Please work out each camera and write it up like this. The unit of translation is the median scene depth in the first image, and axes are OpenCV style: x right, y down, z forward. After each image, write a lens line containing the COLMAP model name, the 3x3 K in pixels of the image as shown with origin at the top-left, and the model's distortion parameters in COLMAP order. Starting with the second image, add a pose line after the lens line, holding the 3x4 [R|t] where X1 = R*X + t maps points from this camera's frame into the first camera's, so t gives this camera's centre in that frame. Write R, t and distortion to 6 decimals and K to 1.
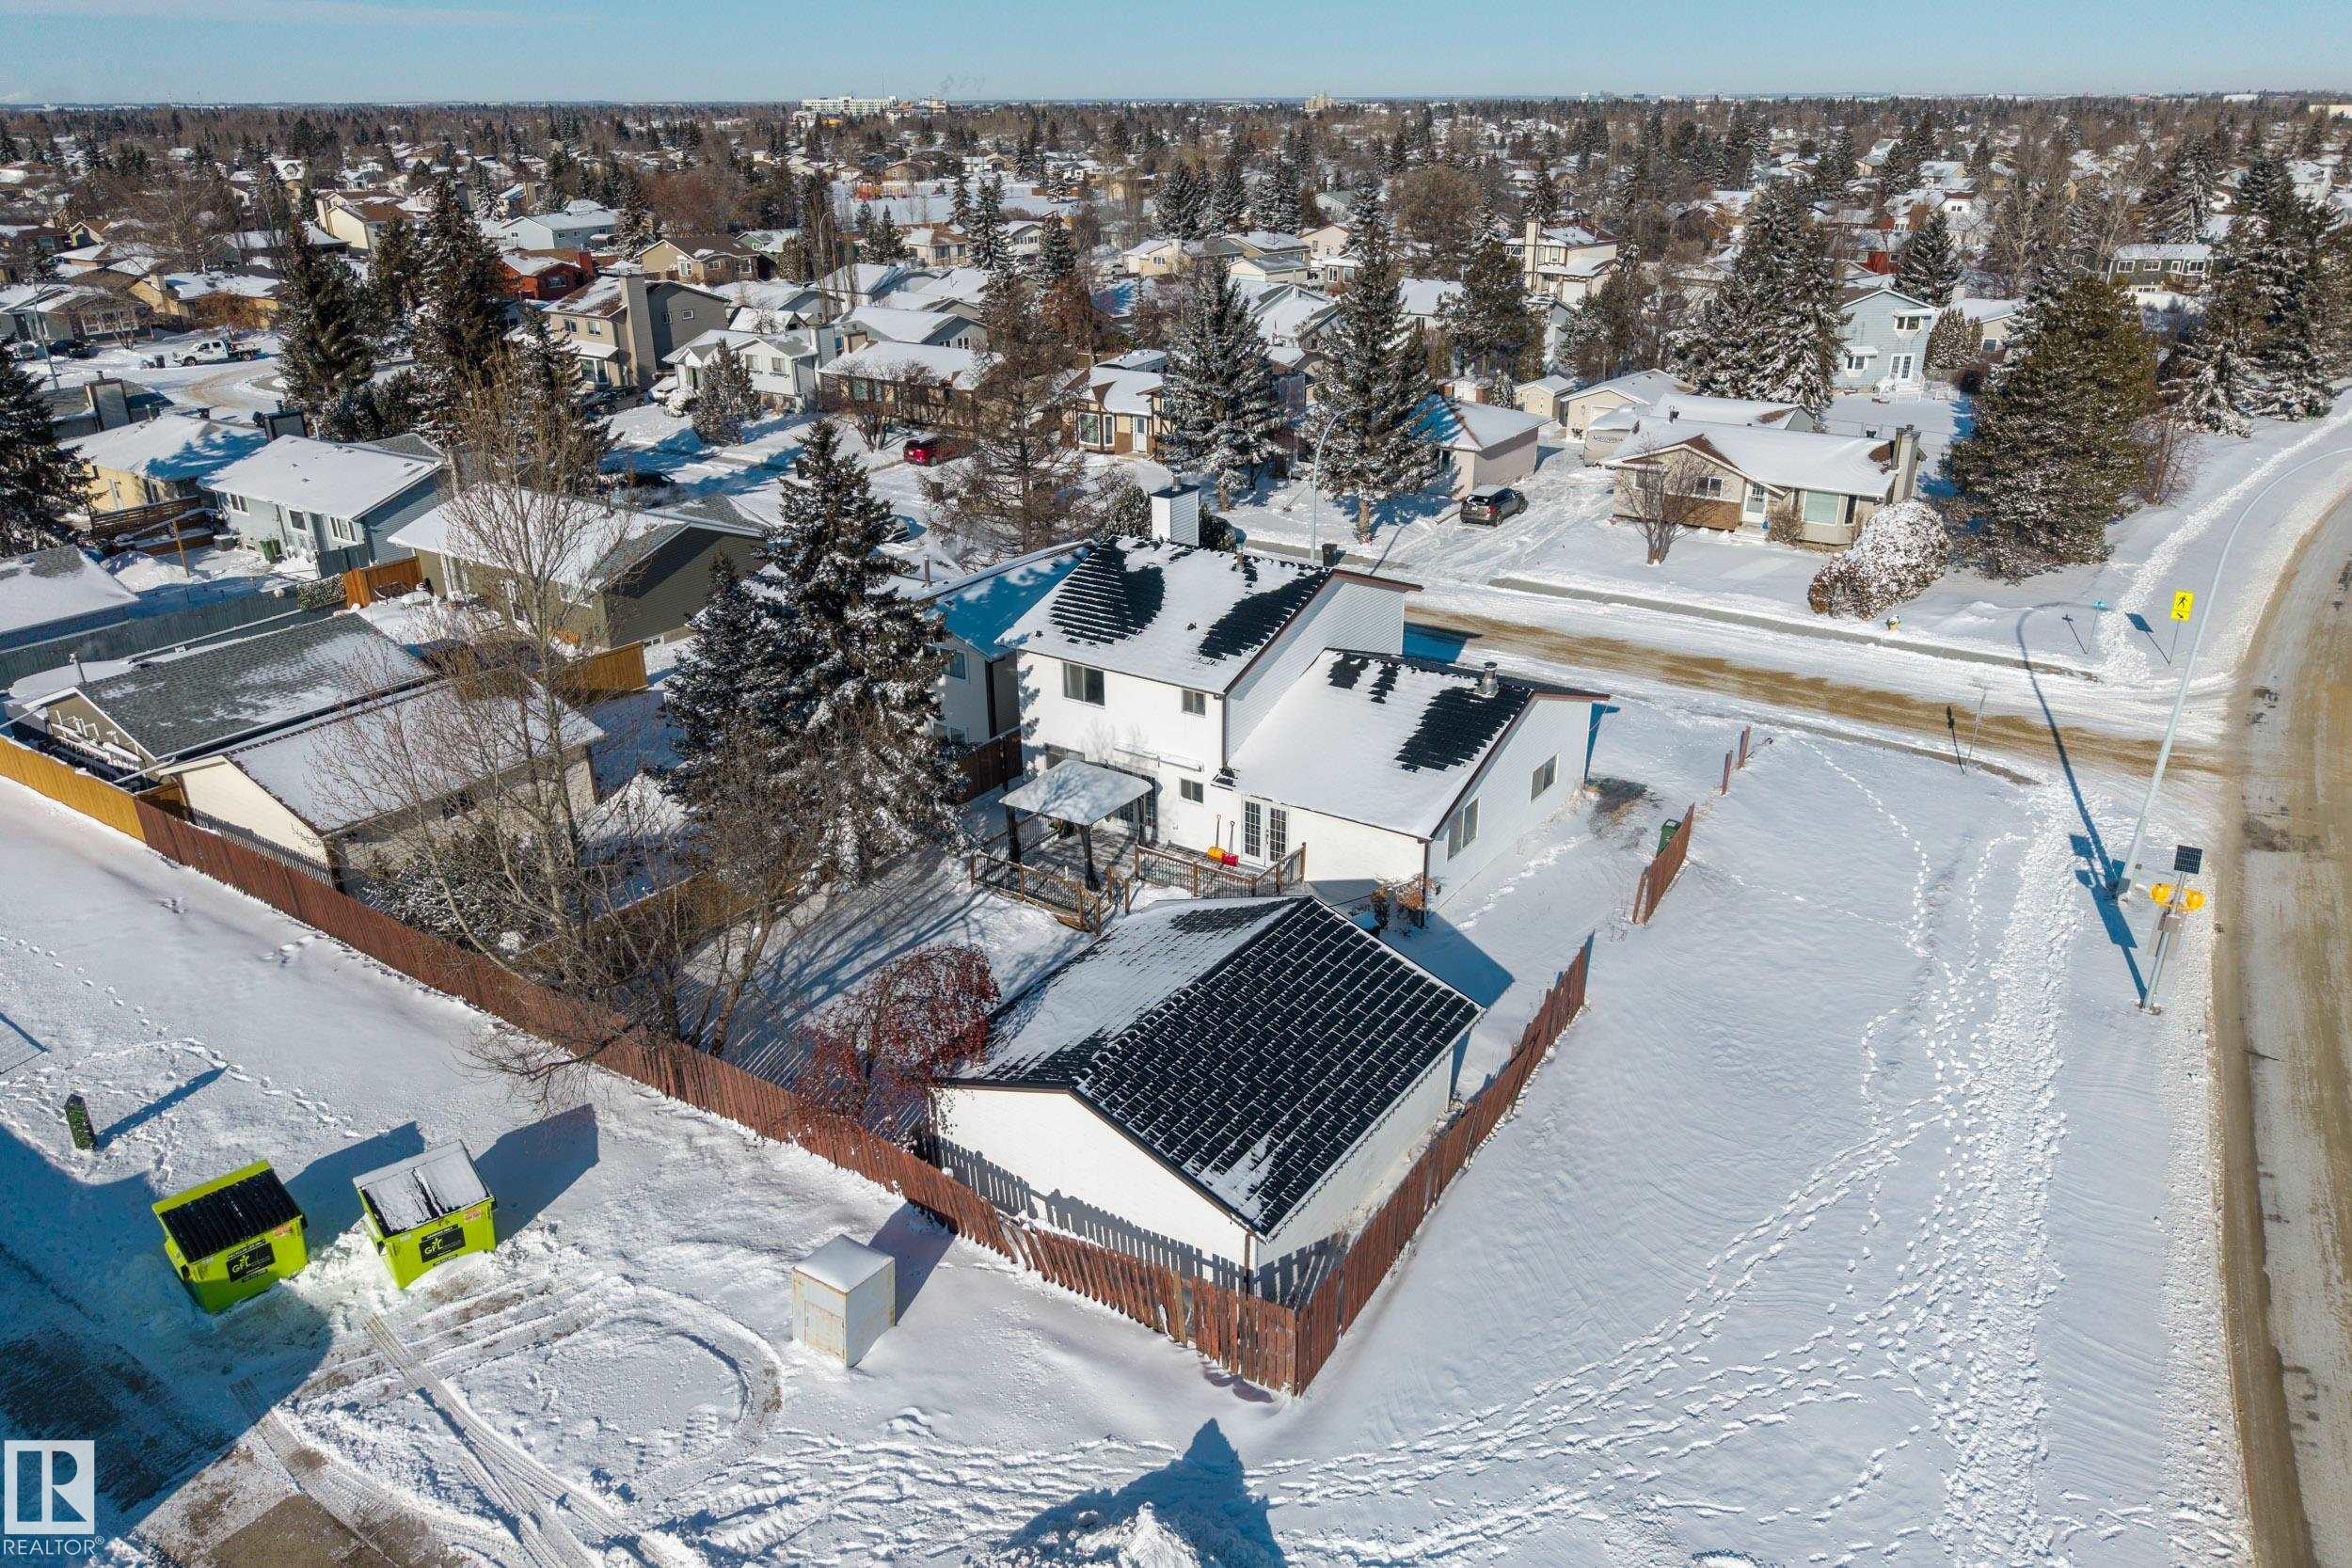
lens RADIAL K [[1610.5, 0, 1187.2], [0, 1610.5, 771.1], [0, 0, 1]] dist [0.007451, -0.005636]
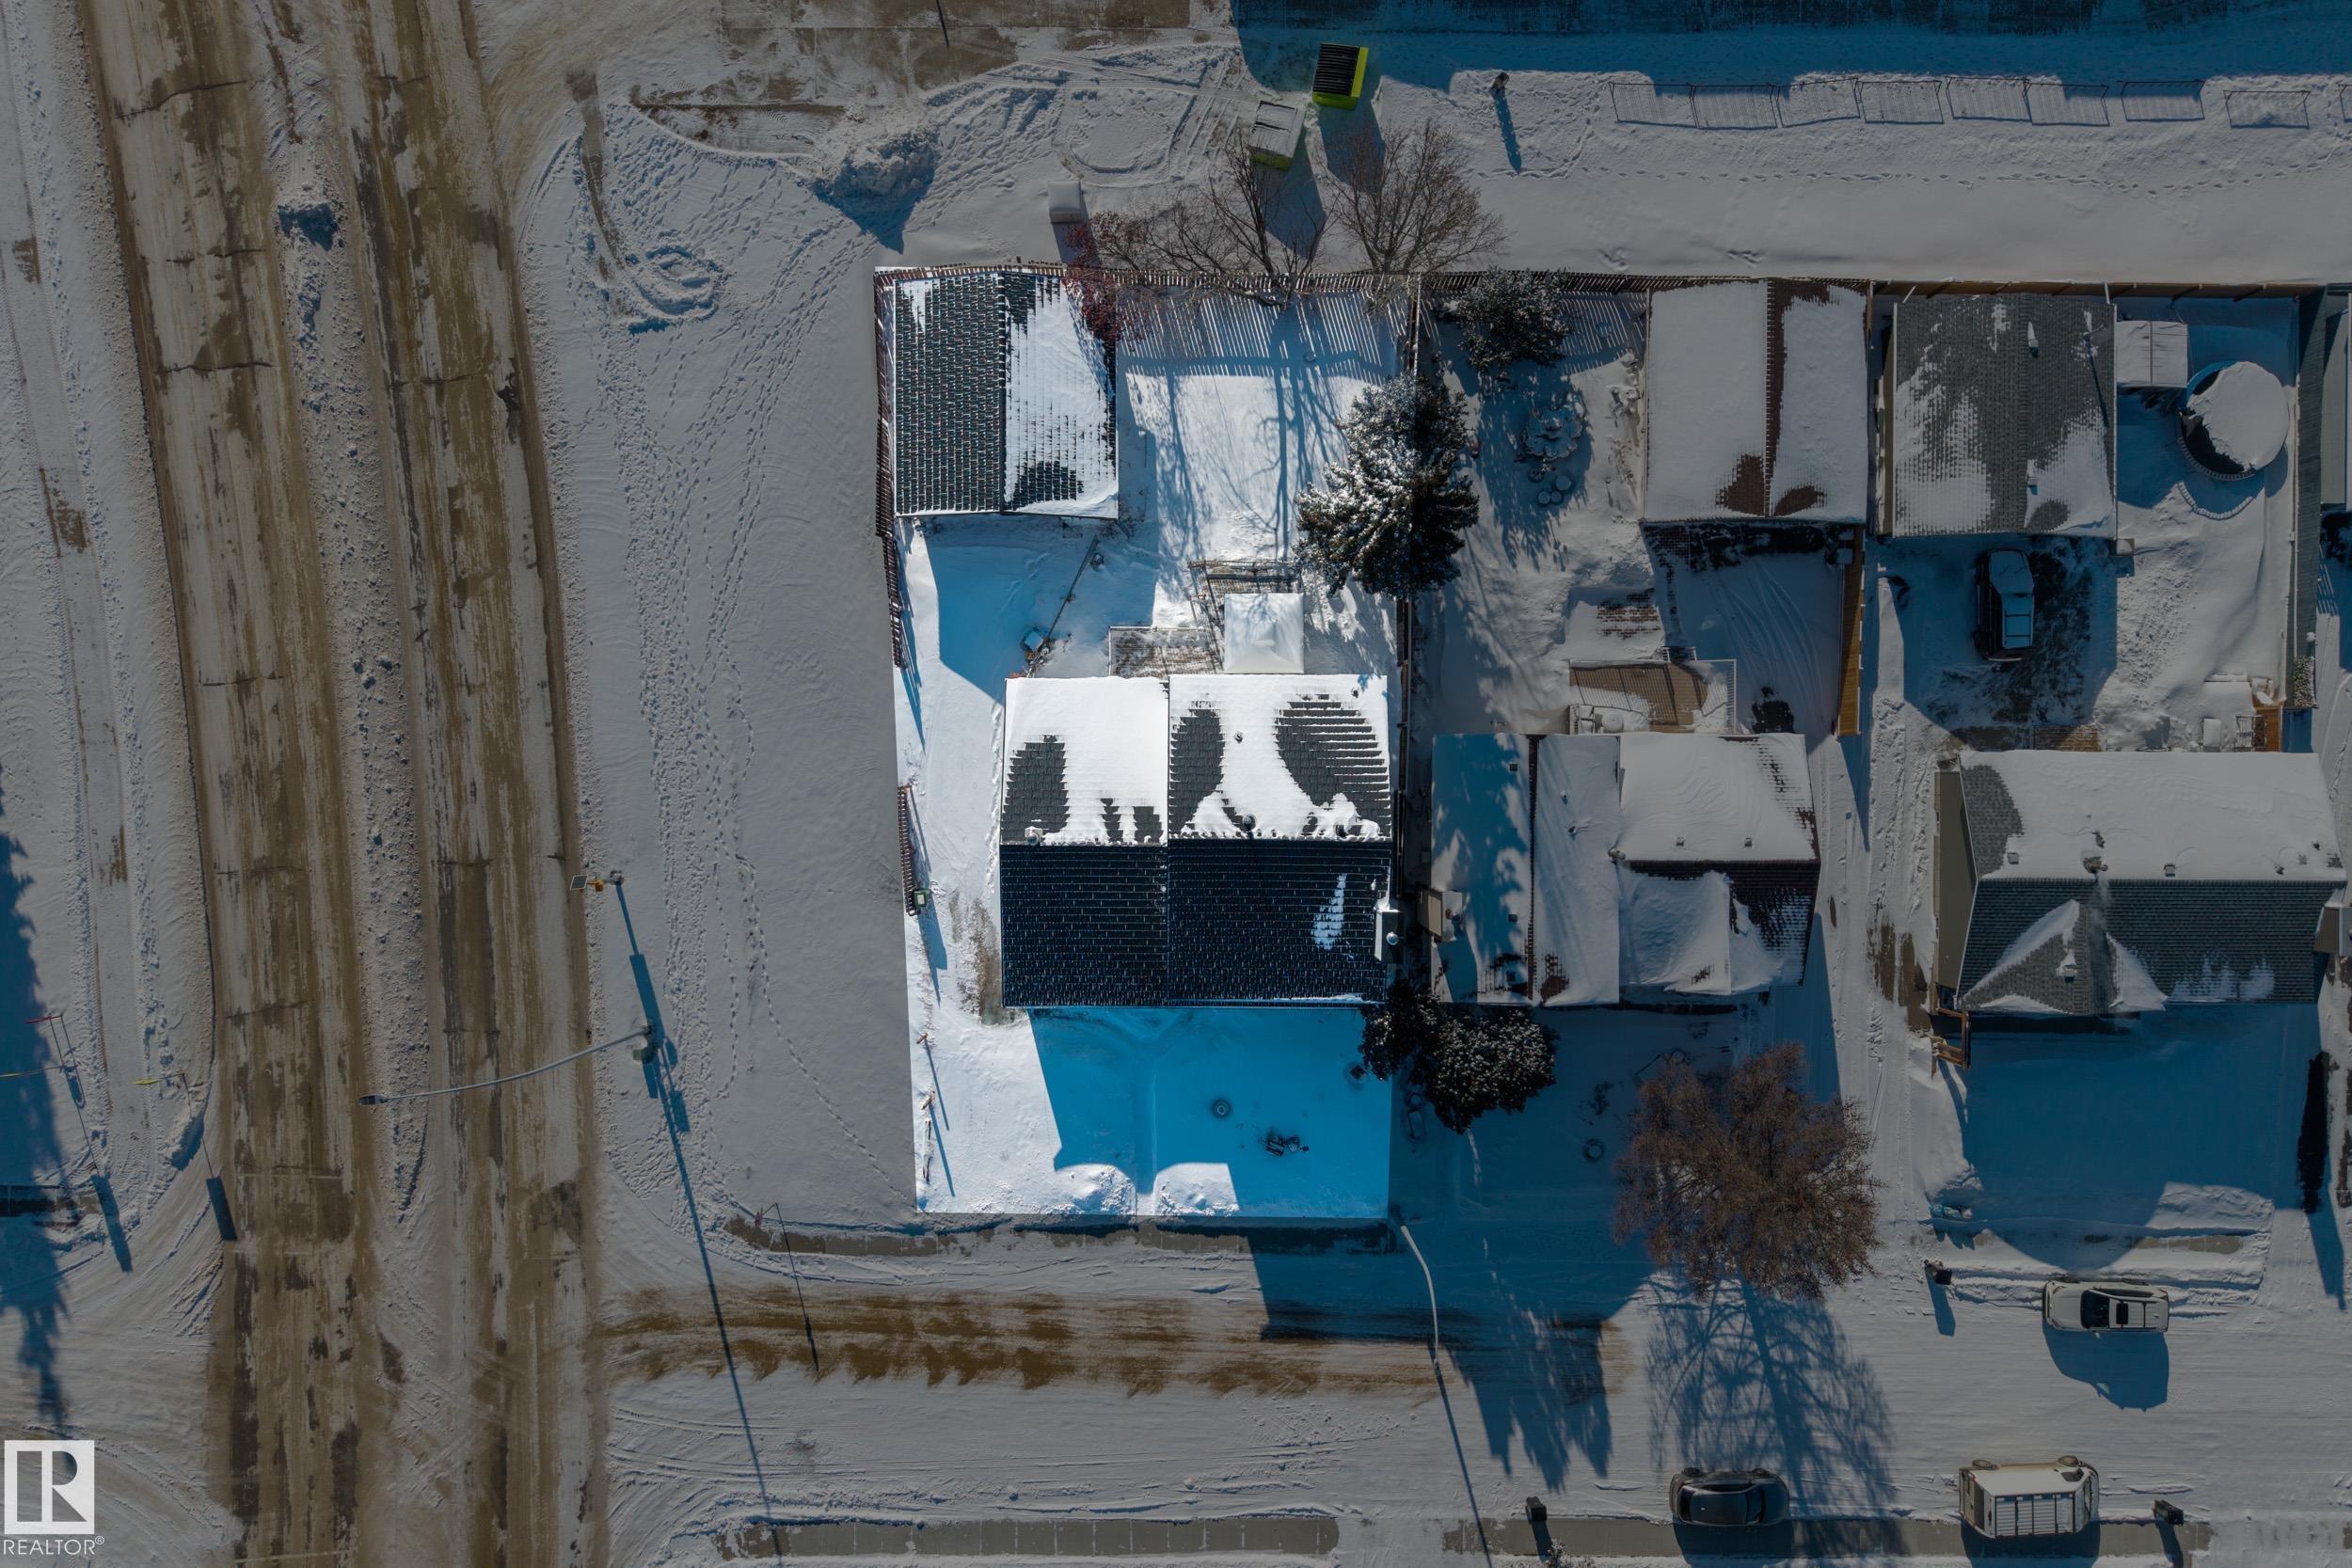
lens RADIAL K [[1610.5, 0, 1187.2], [0, 1610.5, 771.1], [0, 0, 1]] dist [0.007451, -0.005636]
pose [[-0.833571, 0.552412, -0.000566, 0.050808], [-0.219024, -0.329559, 0.918379, -1.224241], [0.507137, 0.765658, 0.395702, 0.487020]]
